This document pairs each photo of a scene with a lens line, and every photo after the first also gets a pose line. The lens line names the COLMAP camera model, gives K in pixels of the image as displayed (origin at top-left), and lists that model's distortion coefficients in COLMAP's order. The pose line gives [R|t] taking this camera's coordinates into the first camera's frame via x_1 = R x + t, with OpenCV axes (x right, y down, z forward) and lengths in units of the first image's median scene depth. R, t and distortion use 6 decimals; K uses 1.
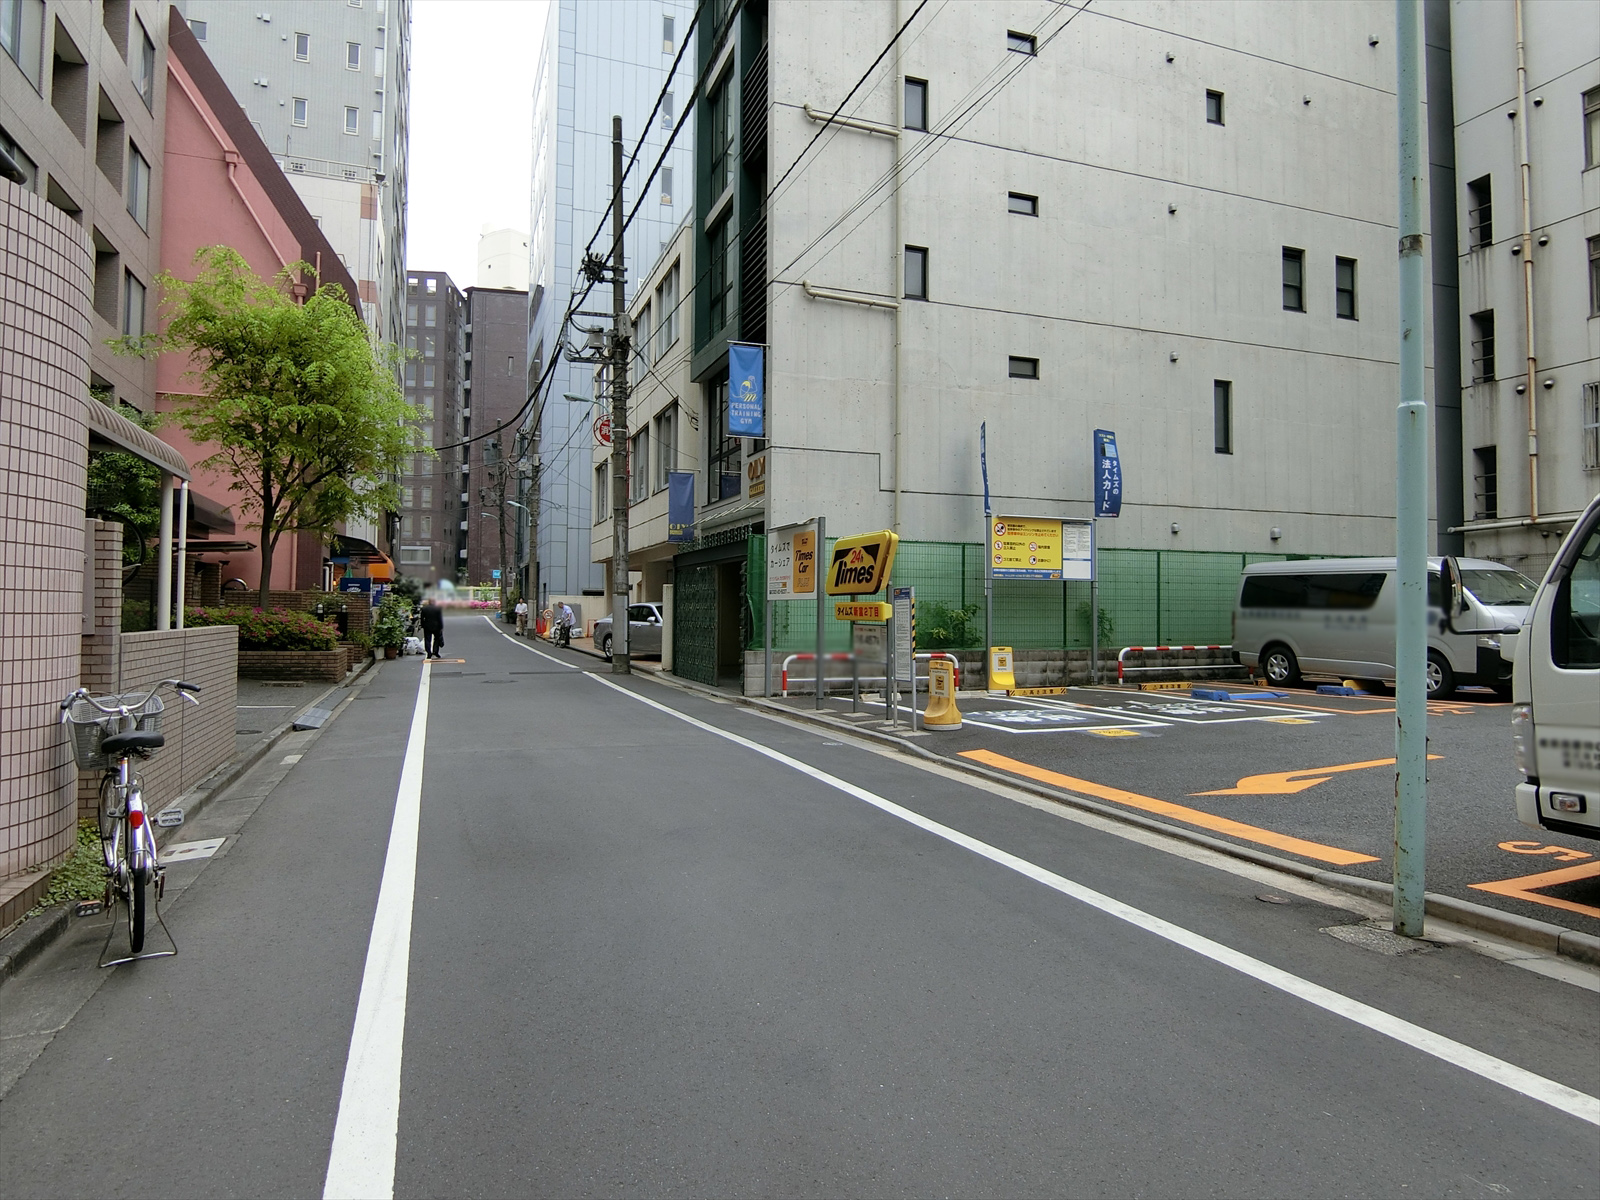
lens RADIAL K [[970.4, 0, 789.9], [0, 970.4, 589.8], [0, 0, 1]] dist [-0.019280, -0.003470]
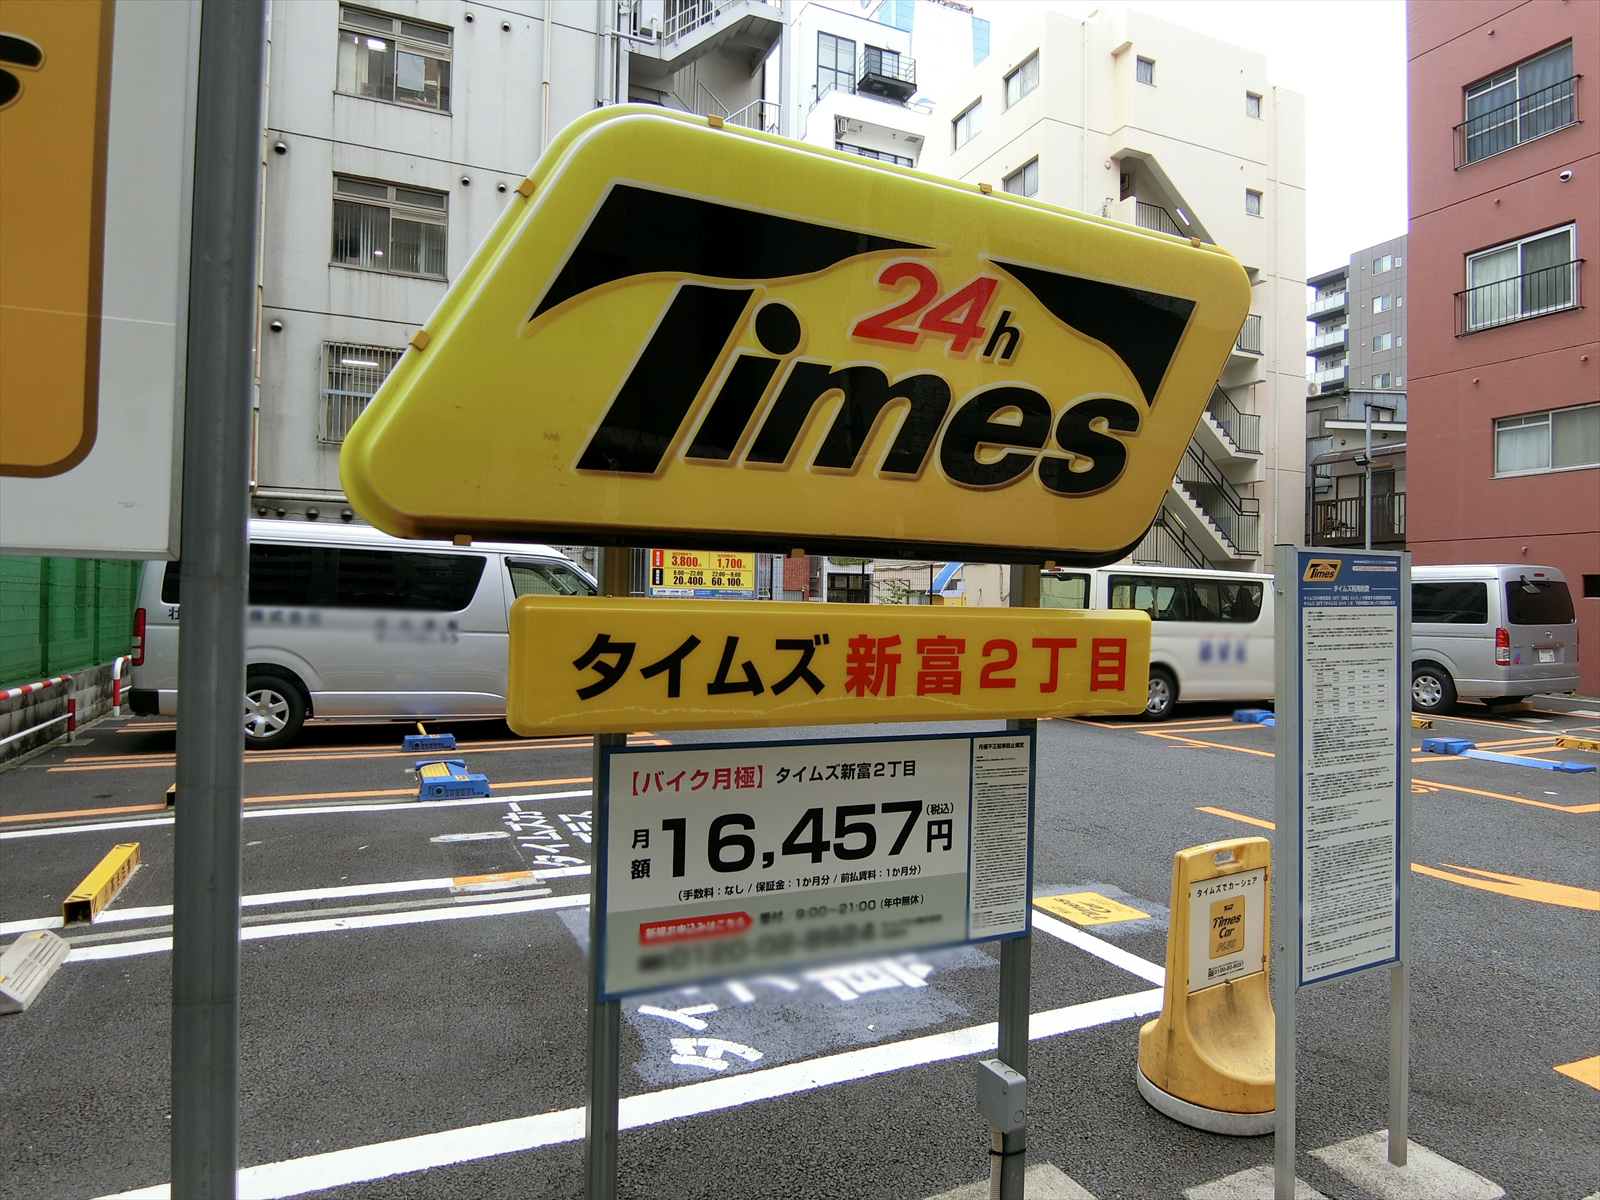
lens RADIAL K [[970.4, 0, 797.8], [0, 970.4, 596.7], [0, 0, 1]] dist [-0.019280, -0.003470]
pose [[-0.073788, 0.010928, 0.997214, -0.065099], [-0.037711, 0.999194, -0.013740, 0.011263], [-0.996561, -0.038620, -0.073317, 0.804426]]
